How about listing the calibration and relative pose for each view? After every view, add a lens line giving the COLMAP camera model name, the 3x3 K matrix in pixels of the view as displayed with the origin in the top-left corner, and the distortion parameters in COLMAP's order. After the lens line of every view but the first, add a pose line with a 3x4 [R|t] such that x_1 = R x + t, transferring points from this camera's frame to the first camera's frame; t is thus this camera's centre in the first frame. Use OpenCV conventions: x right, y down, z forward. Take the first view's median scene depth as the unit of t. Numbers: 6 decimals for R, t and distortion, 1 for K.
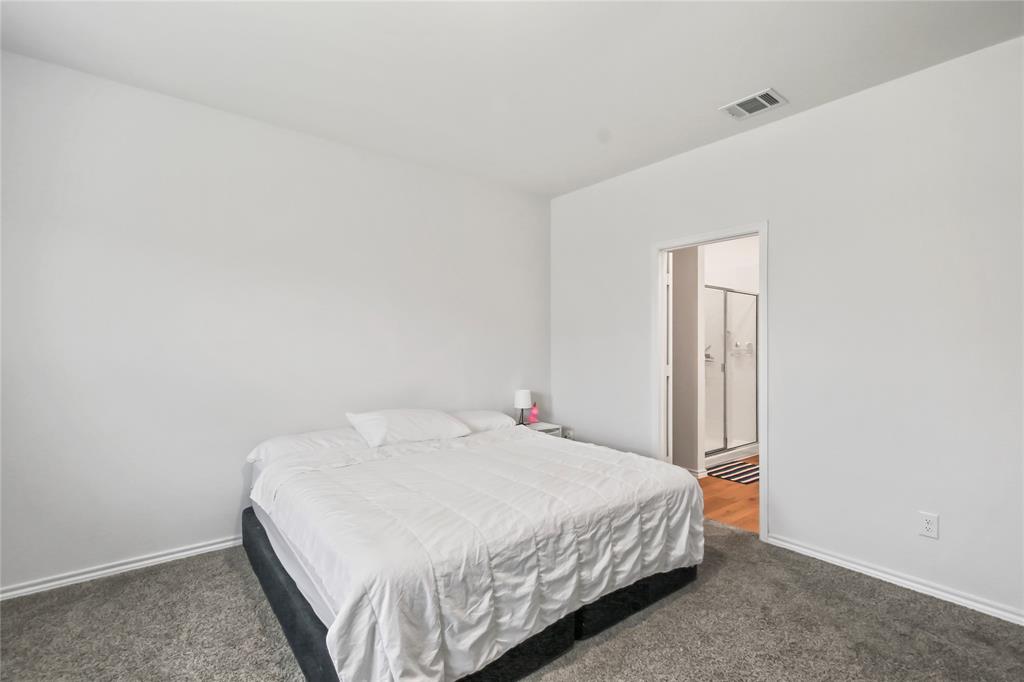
lens RADIAL K [[464.2, 0, 507.9], [0, 464.2, 349.9], [0, 0, 1]] dist [0.002759, -0.000534]
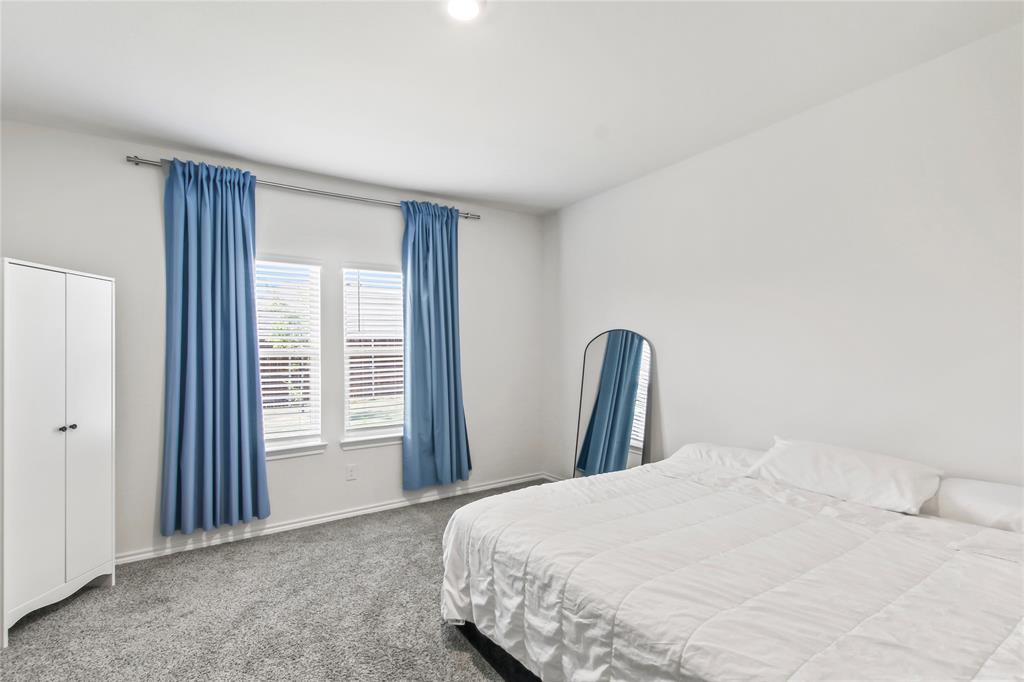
lens RADIAL K [[464.2, 0, 507.9], [0, 464.2, 349.9], [0, 0, 1]] dist [0.002759, -0.000534]
pose [[-0.093467, -0.021038, -0.995400, 0.989602], [0.011713, 0.999684, -0.022229, -0.020018], [0.995553, -0.013736, -0.093191, 1.018530]]
